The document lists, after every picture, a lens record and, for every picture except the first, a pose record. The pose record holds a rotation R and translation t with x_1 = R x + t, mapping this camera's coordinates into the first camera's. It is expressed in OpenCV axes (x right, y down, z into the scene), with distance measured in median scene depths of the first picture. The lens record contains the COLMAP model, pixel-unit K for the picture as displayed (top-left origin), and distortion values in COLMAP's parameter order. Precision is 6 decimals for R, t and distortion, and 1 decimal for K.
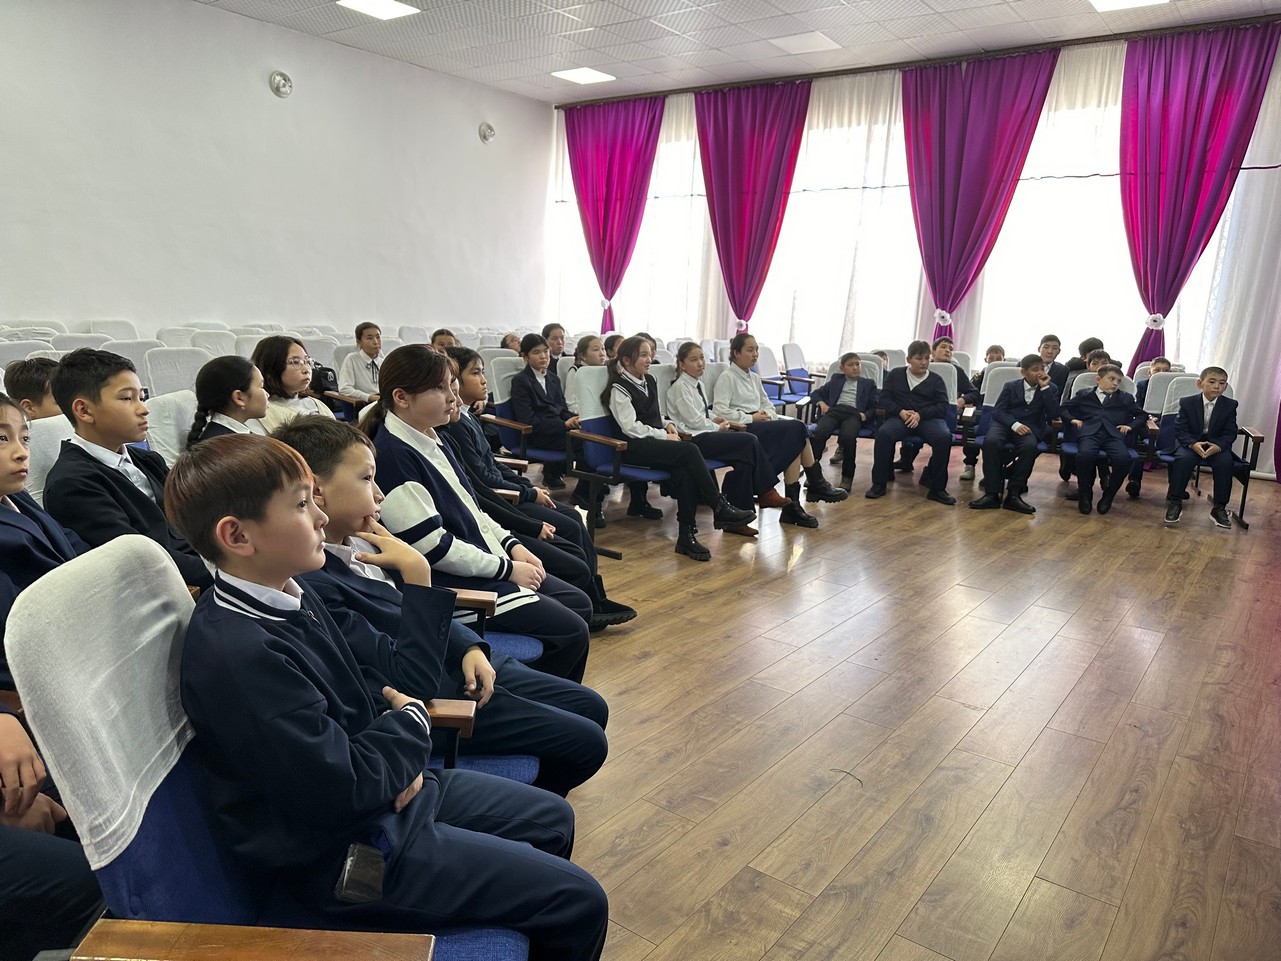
lens RADIAL K [[896.6, 0, 639.5], [0, 896.6, 501.9], [0, 0, 1]] dist [0.039033, -0.056701]
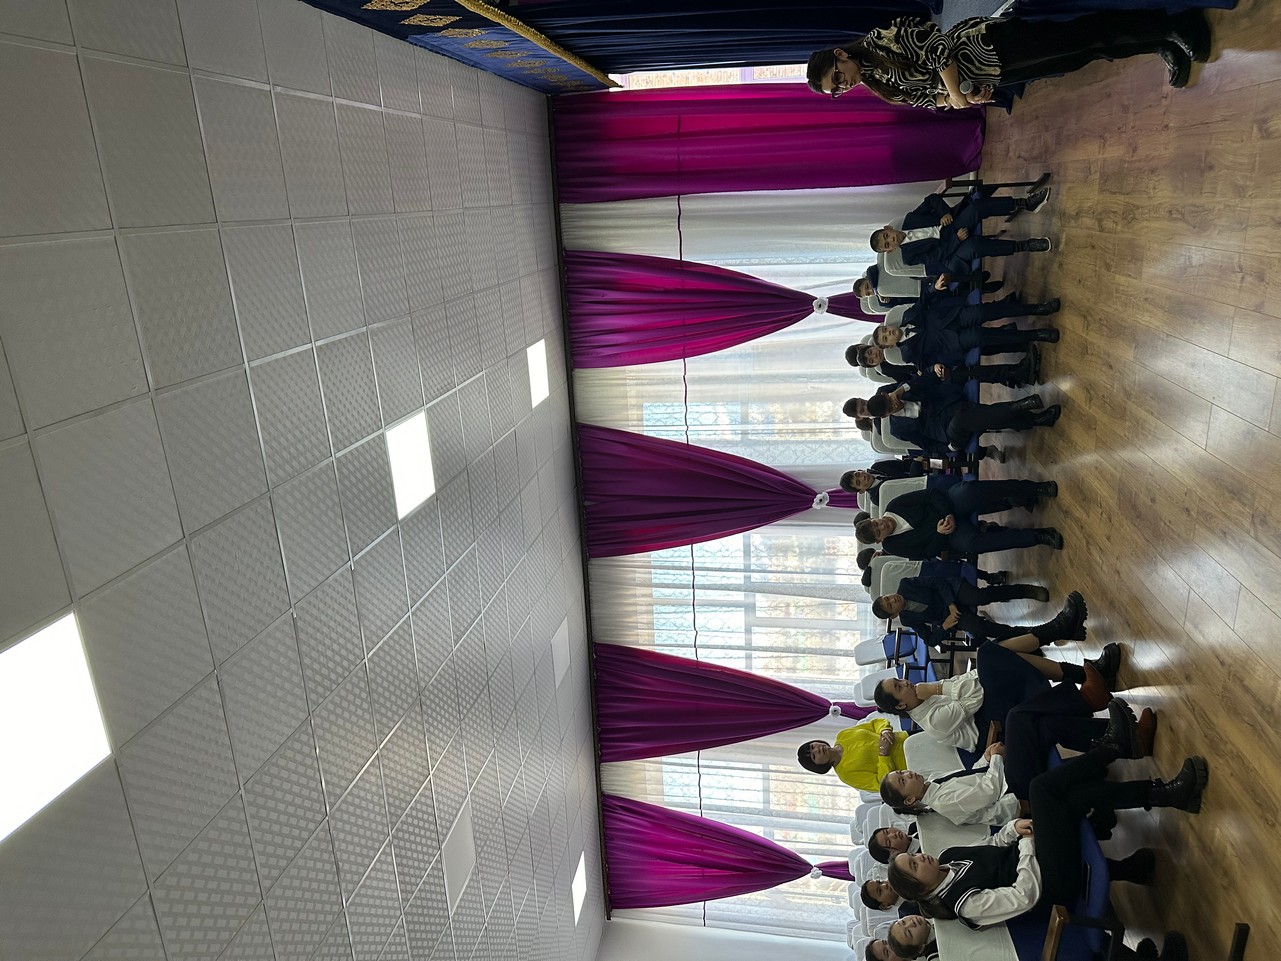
lens RADIAL K [[896.6, 0, 639.5], [0, 896.6, 501.9], [0, 0, 1]] dist [0.039033, -0.056701]
pose [[0.026231, -0.949765, 0.311862, 0.034712], [0.929250, -0.091839, -0.357854, -0.051206], [0.368519, 0.299185, 0.880160, 0.095194]]
